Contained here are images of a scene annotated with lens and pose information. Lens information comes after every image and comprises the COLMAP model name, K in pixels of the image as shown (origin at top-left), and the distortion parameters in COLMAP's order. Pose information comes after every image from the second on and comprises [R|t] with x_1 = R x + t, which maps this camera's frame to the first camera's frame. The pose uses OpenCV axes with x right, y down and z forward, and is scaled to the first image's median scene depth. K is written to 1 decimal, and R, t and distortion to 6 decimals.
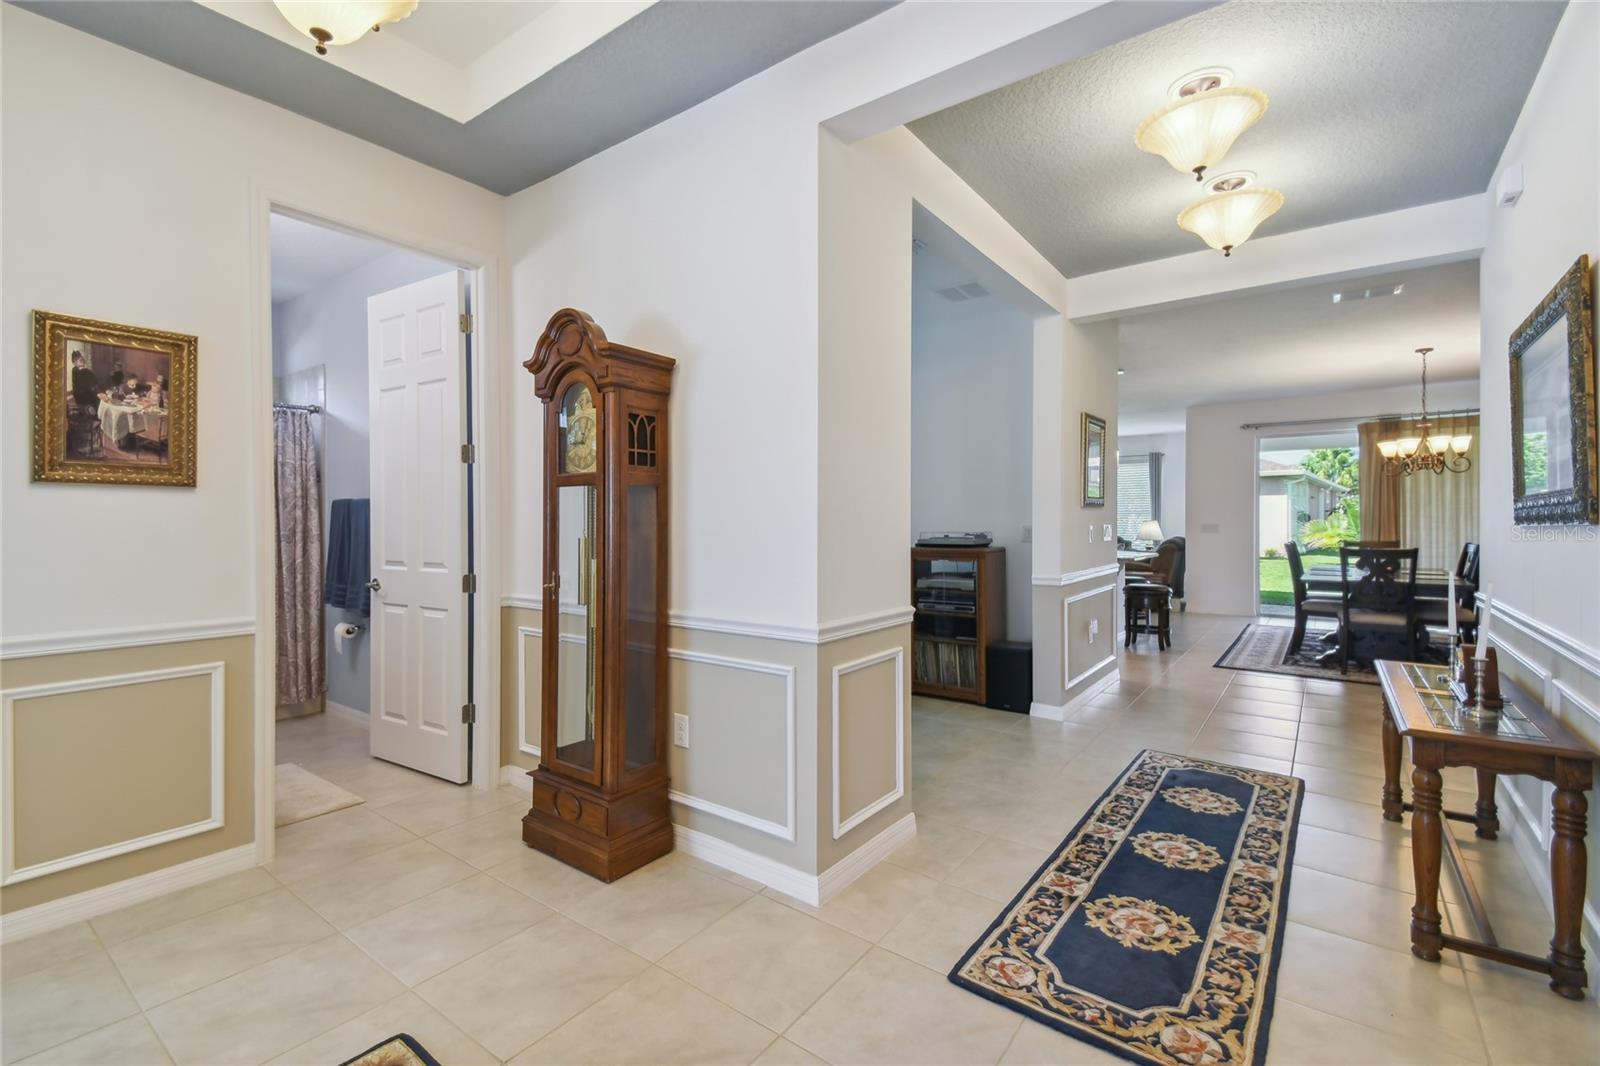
lens RADIAL K [[701.9, 0, 795.9], [0, 701.9, 524.1], [0, 0, 1]] dist [0.050454, -0.027384]
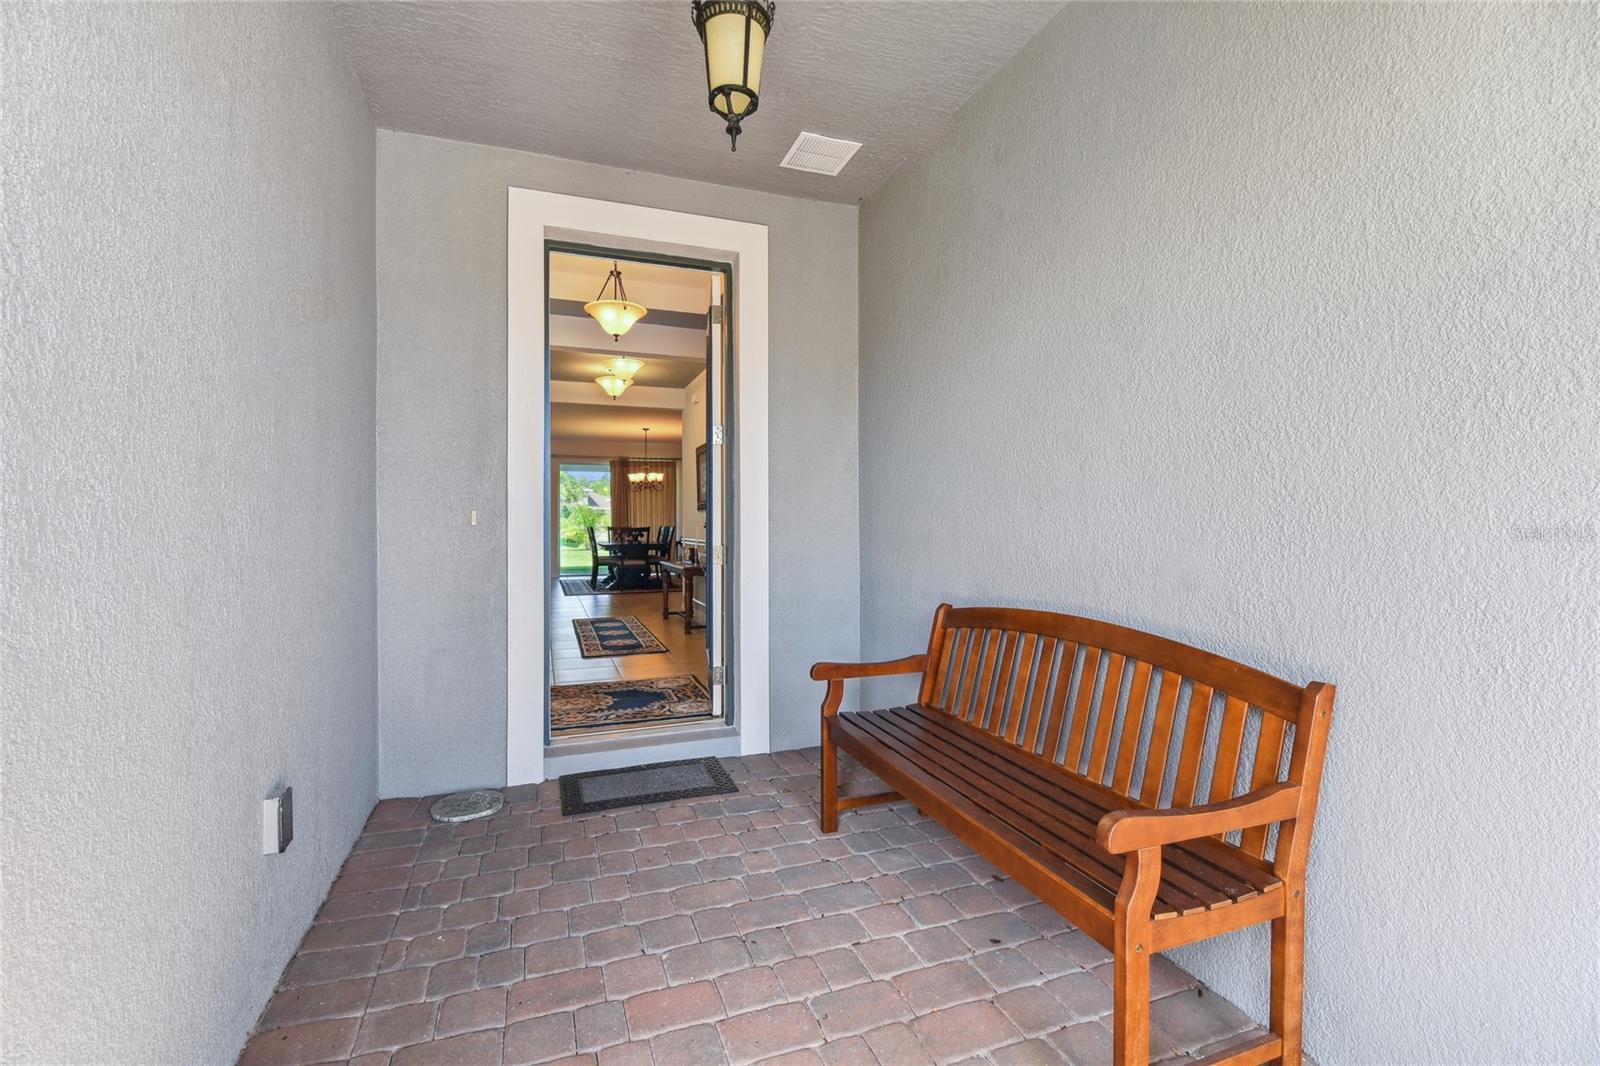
lens RADIAL K [[701.9, 0, 795.9], [0, 701.9, 524.1], [0, 0, 1]] dist [0.050454, -0.027384]
pose [[0.537087, -0.001219, 0.843526, -0.561080], [0.005884, 0.999980, -0.002302, 0.028998], [-0.843506, 0.006199, 0.537083, -0.409250]]
